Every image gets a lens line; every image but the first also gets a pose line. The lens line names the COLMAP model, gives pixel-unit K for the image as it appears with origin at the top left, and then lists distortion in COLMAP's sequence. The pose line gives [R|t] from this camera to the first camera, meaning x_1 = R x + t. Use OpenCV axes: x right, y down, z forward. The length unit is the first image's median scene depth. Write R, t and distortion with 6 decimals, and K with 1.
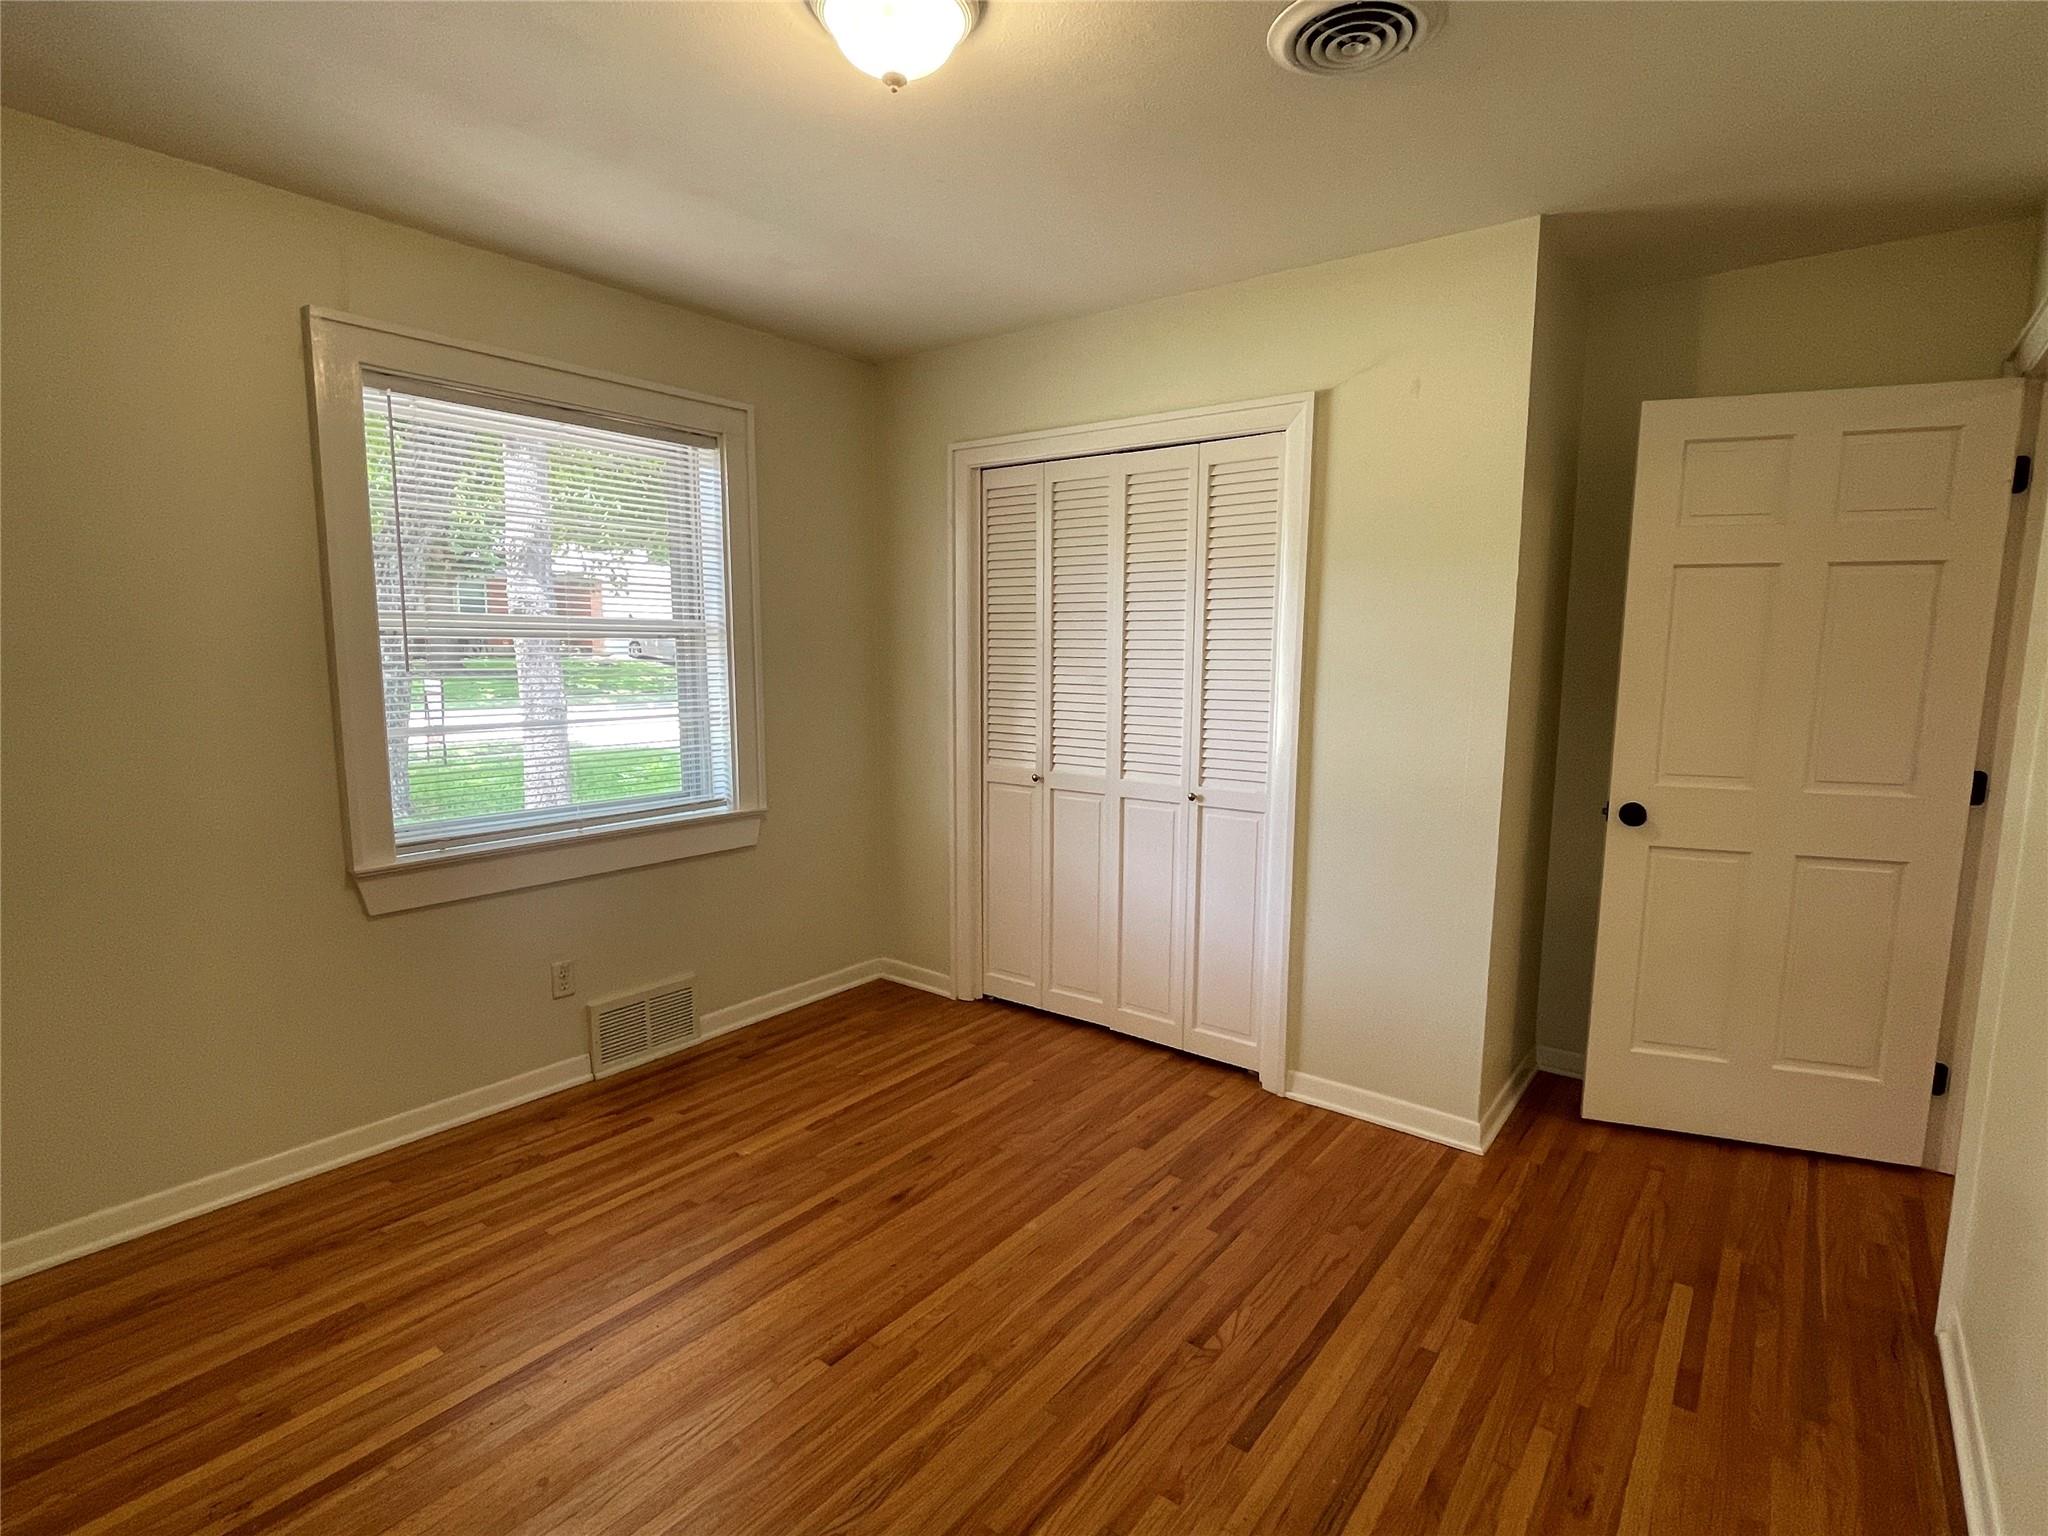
lens RADIAL K [[1028.9, 0, 1028.5], [0, 1028.9, 758.1], [0, 0, 1]] dist [-0.003784, 0.000407]
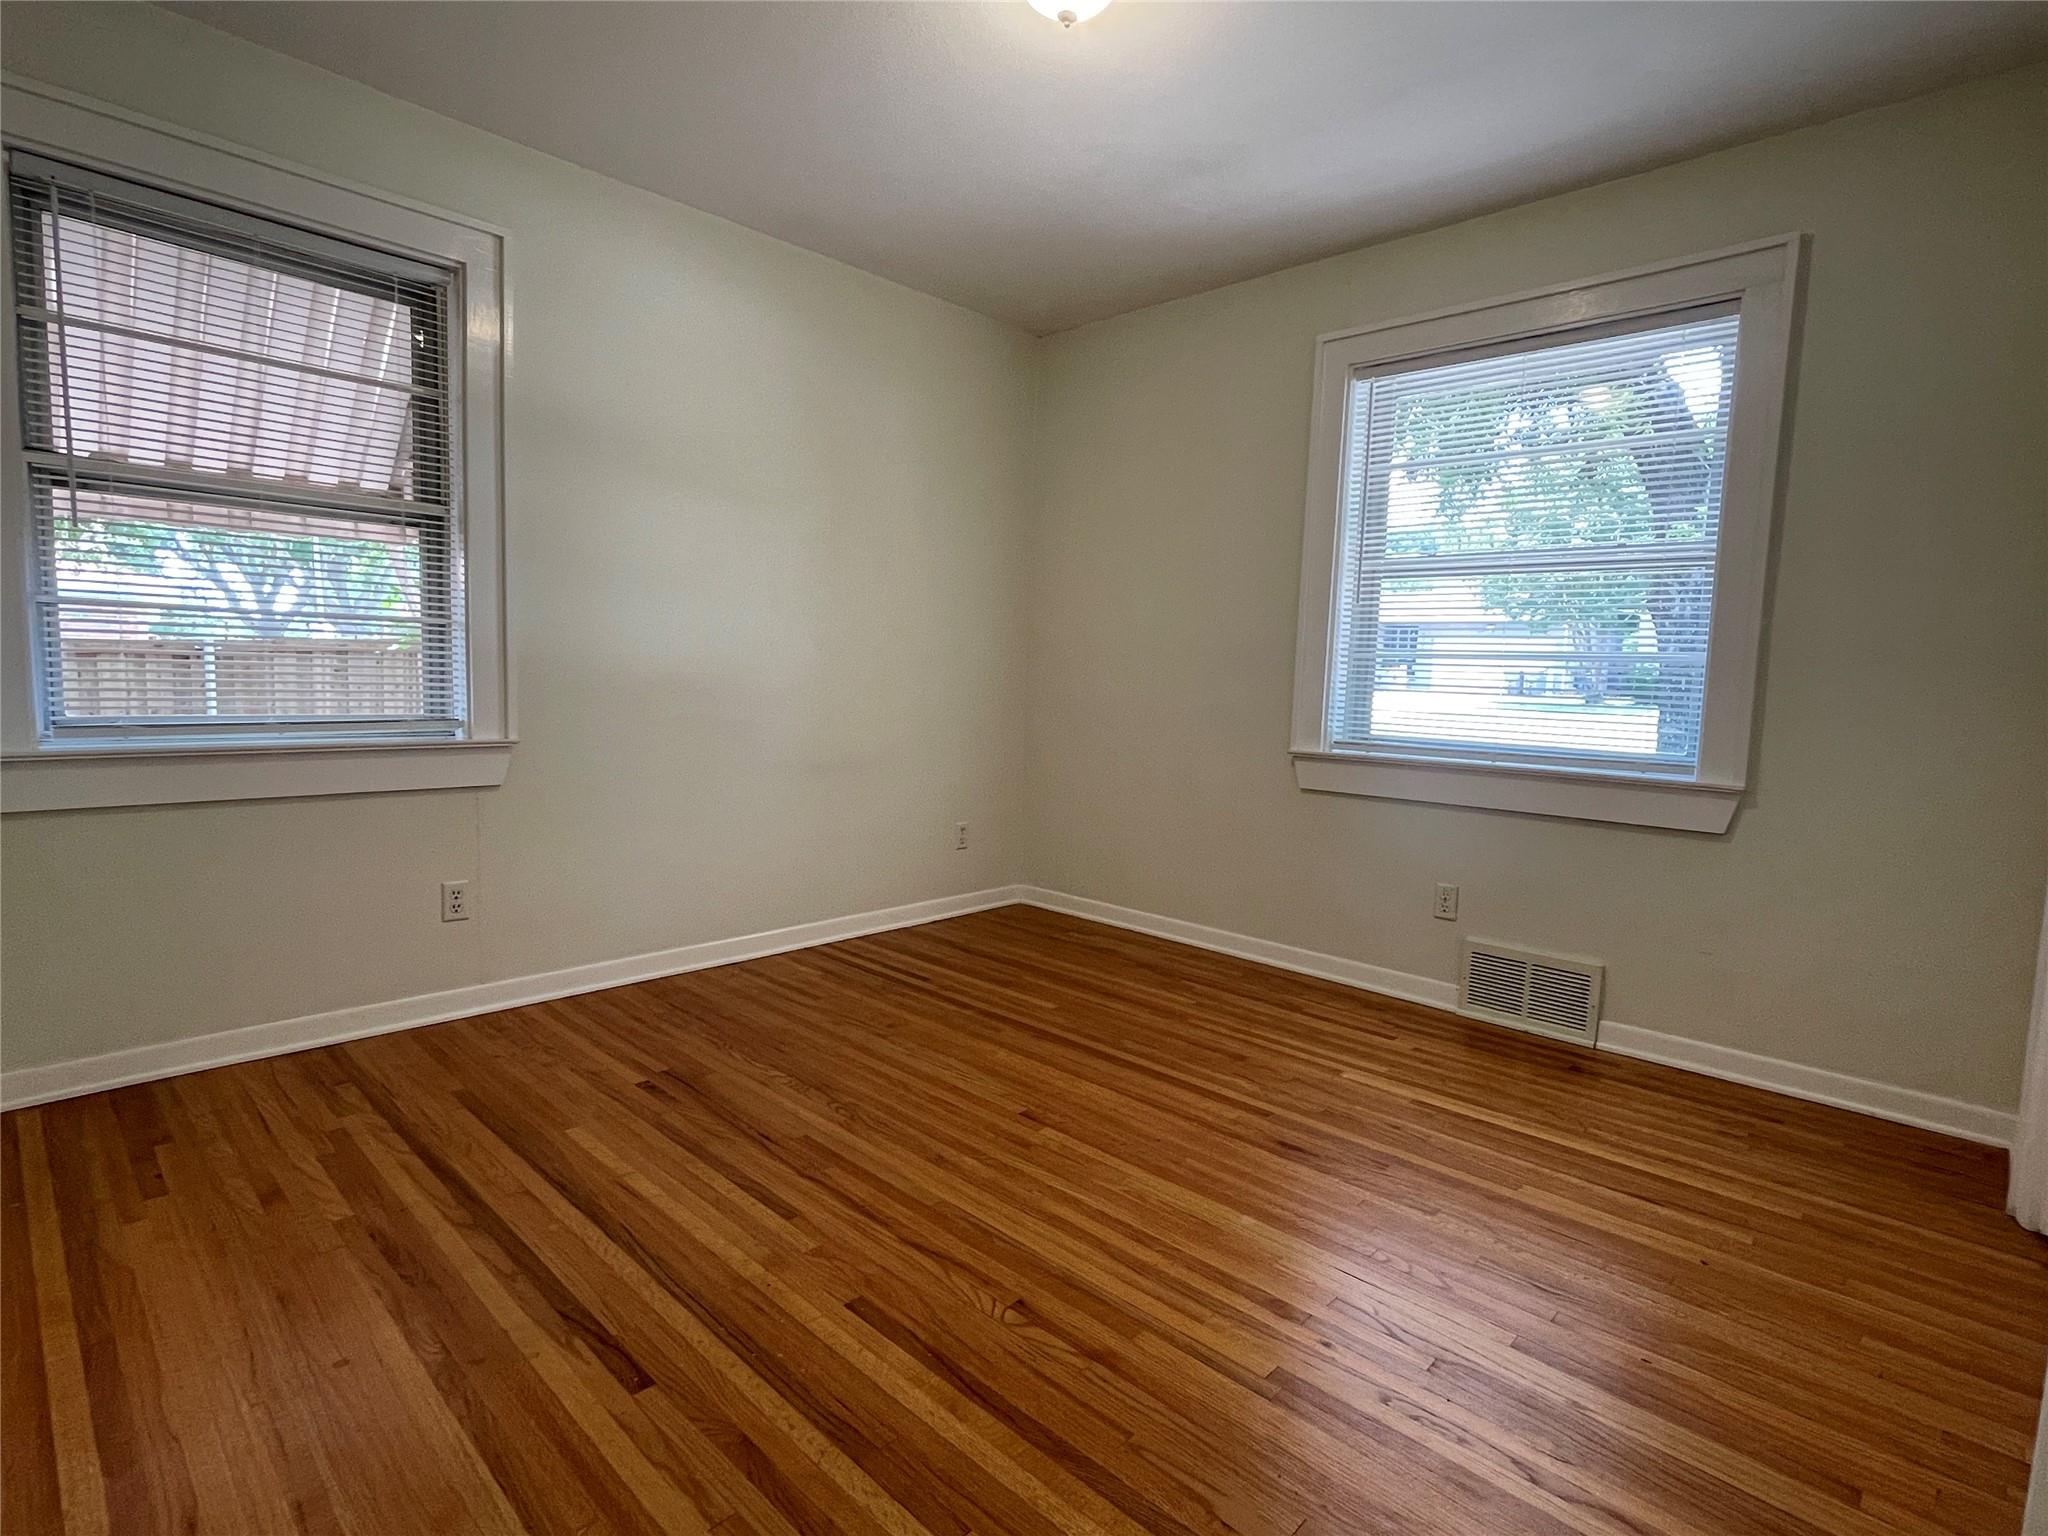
lens RADIAL K [[1028.9, 0, 1029.0], [0, 1028.9, 773.2], [0, 0, 1]] dist [-0.003784, 0.000407]
pose [[-0.100016, 0.089460, -0.990956, 0.603914], [-0.149004, 0.983372, 0.103815, 0.041897], [0.983765, 0.158040, -0.085023, 0.651771]]
